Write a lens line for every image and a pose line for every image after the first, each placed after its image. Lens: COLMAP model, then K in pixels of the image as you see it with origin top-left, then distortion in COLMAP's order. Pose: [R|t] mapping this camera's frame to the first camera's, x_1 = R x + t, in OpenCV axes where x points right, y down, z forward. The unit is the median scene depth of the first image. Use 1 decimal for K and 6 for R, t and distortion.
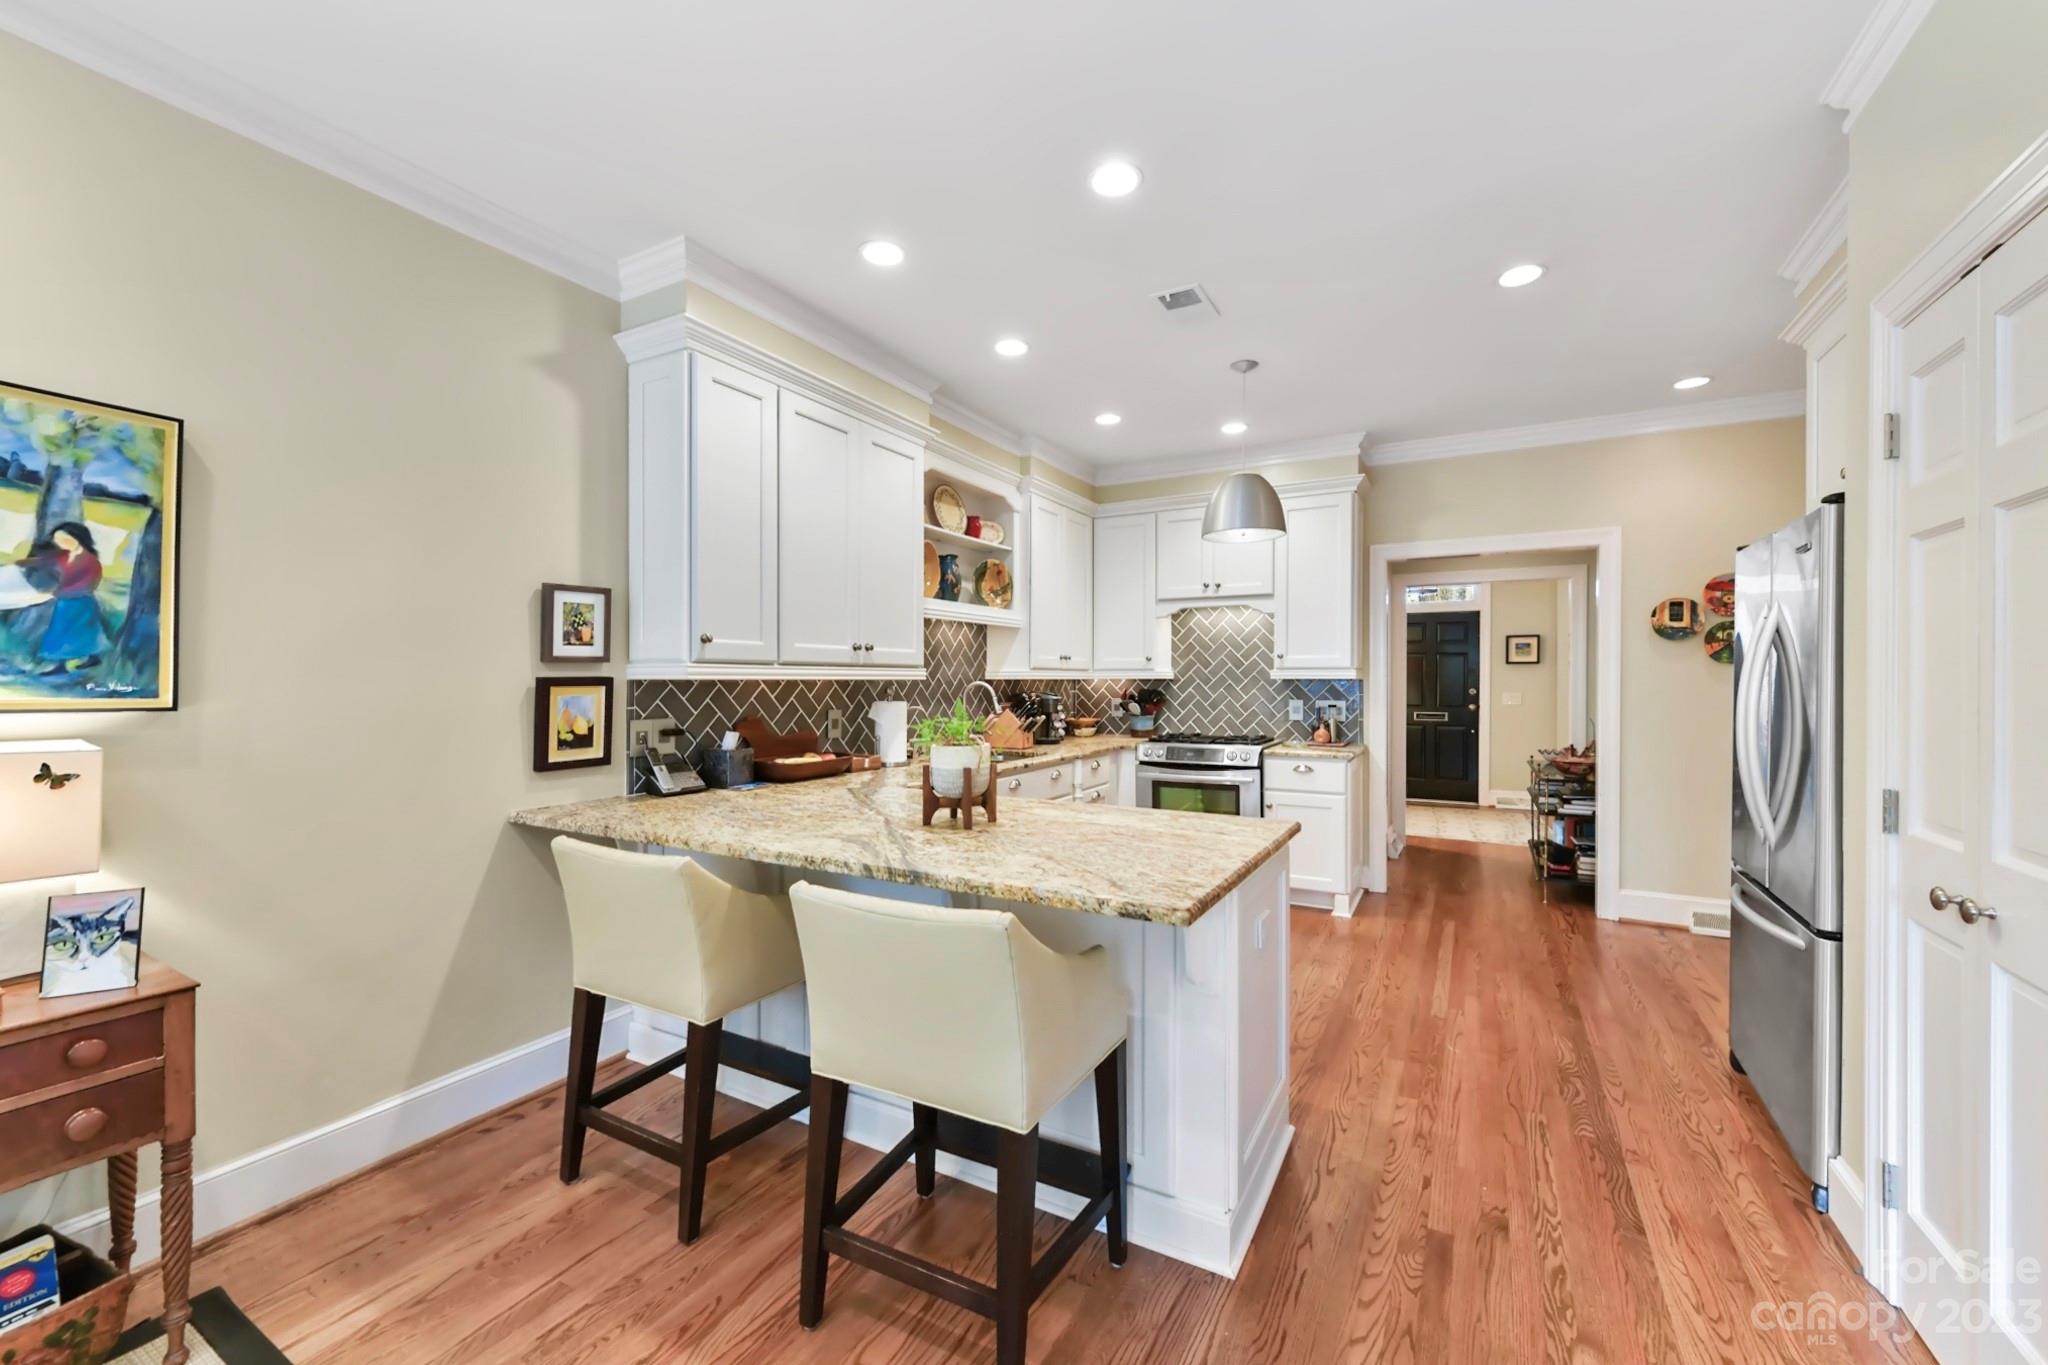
lens RADIAL K [[823.1, 0, 1028.8], [0, 823.1, 683.1], [0, 0, 1]] dist [0.005808, -0.002018]
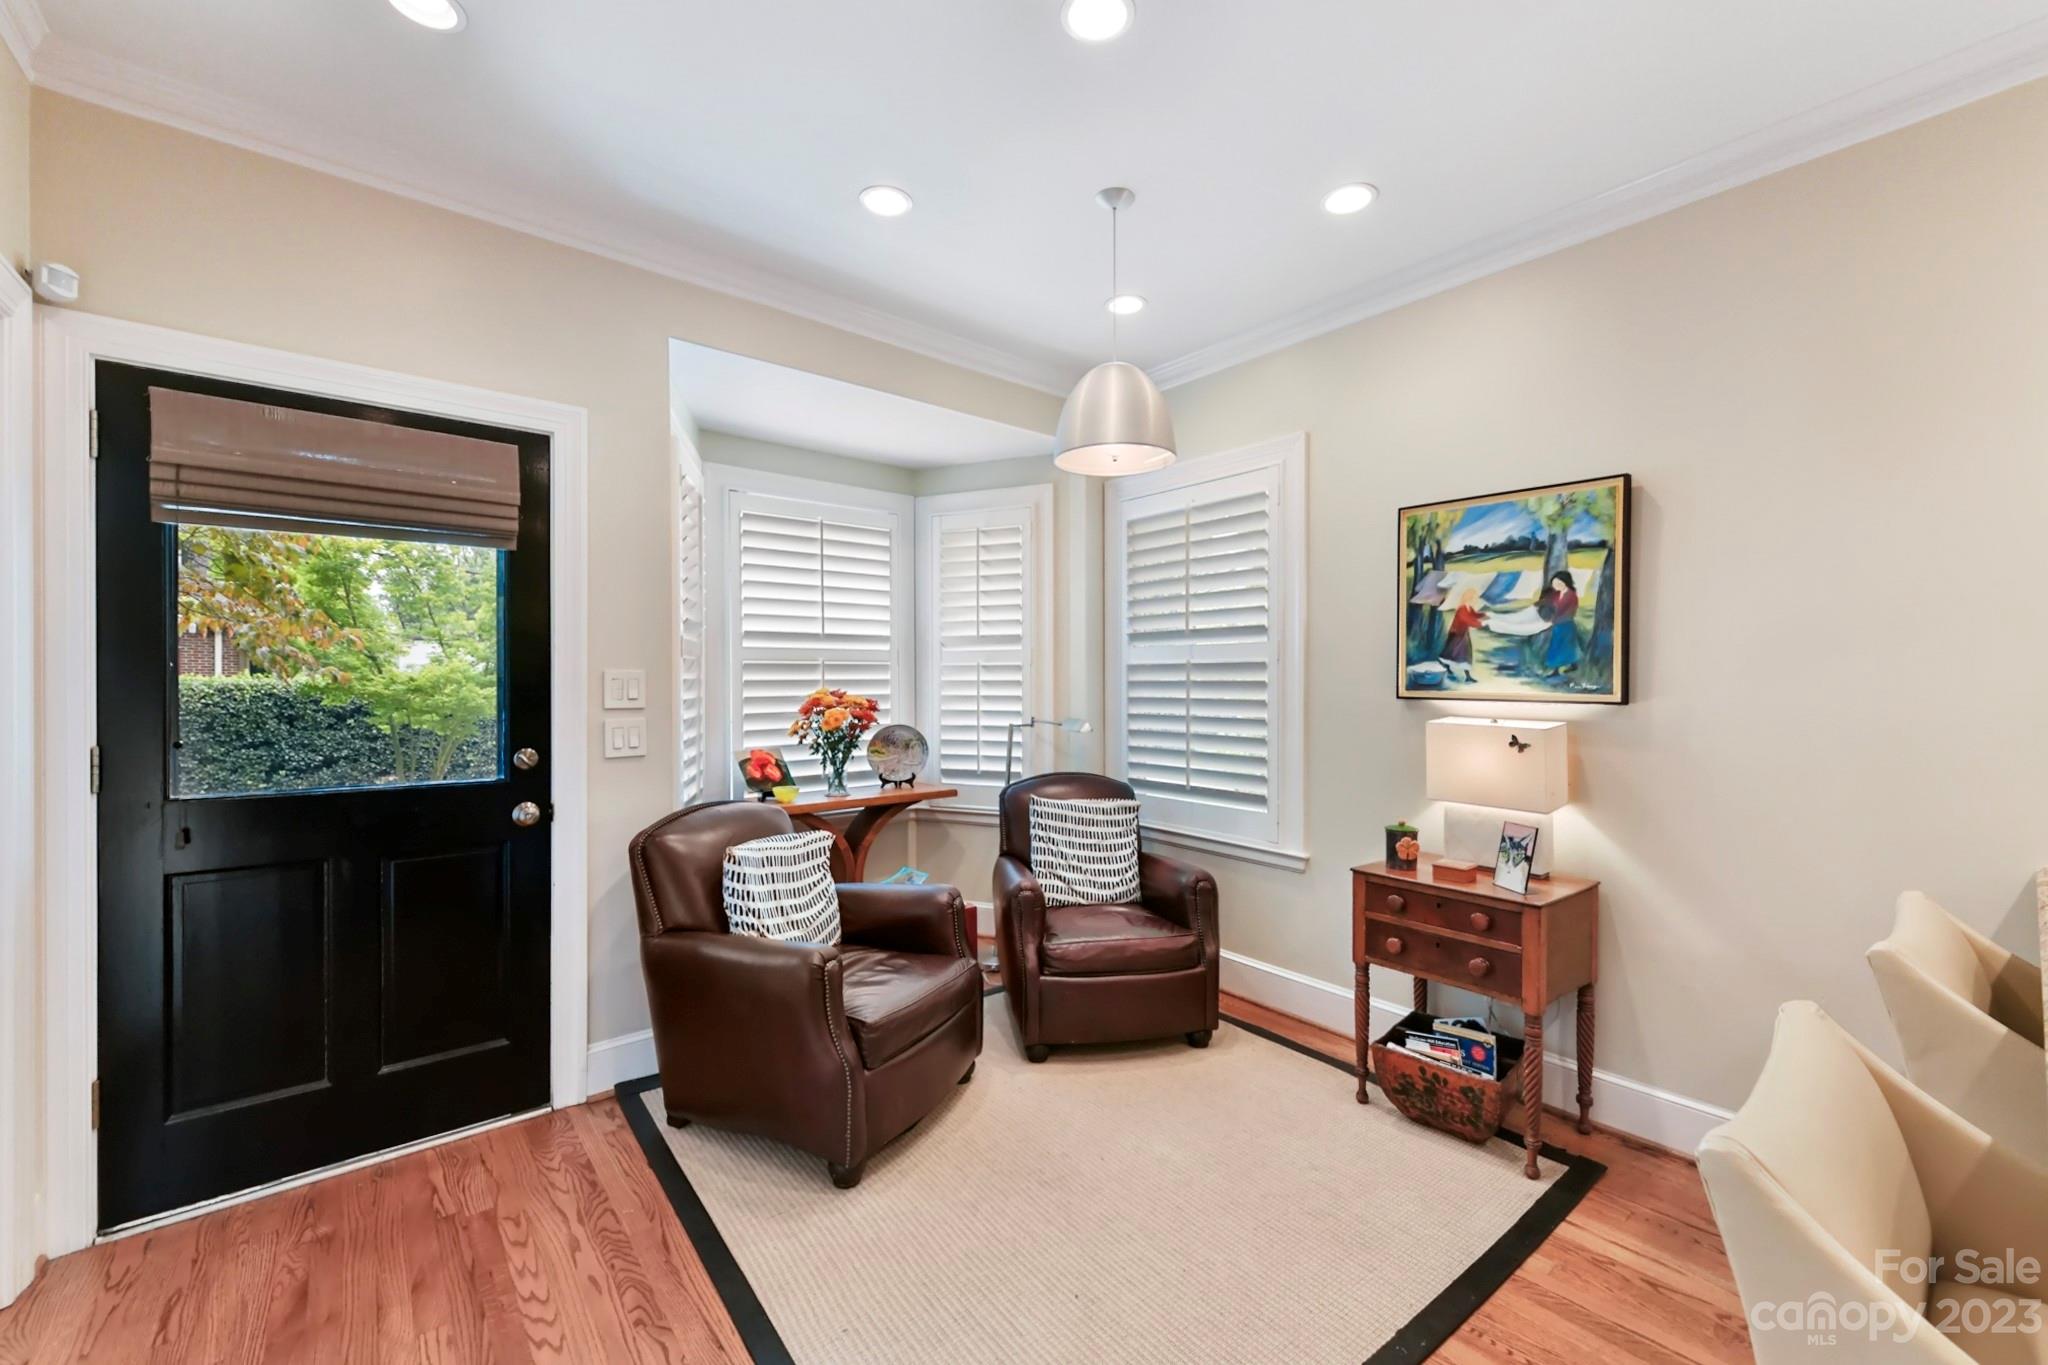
lens RADIAL K [[823.1, 0, 1022.2], [0, 823.1, 682.7], [0, 0, 1]] dist [0.005808, -0.002018]
pose [[-0.398223, 0.005216, -0.917274, 0.529118], [-0.000300, 0.999983, 0.005816, -0.008092], [0.917289, 0.002591, -0.398214, 0.704122]]
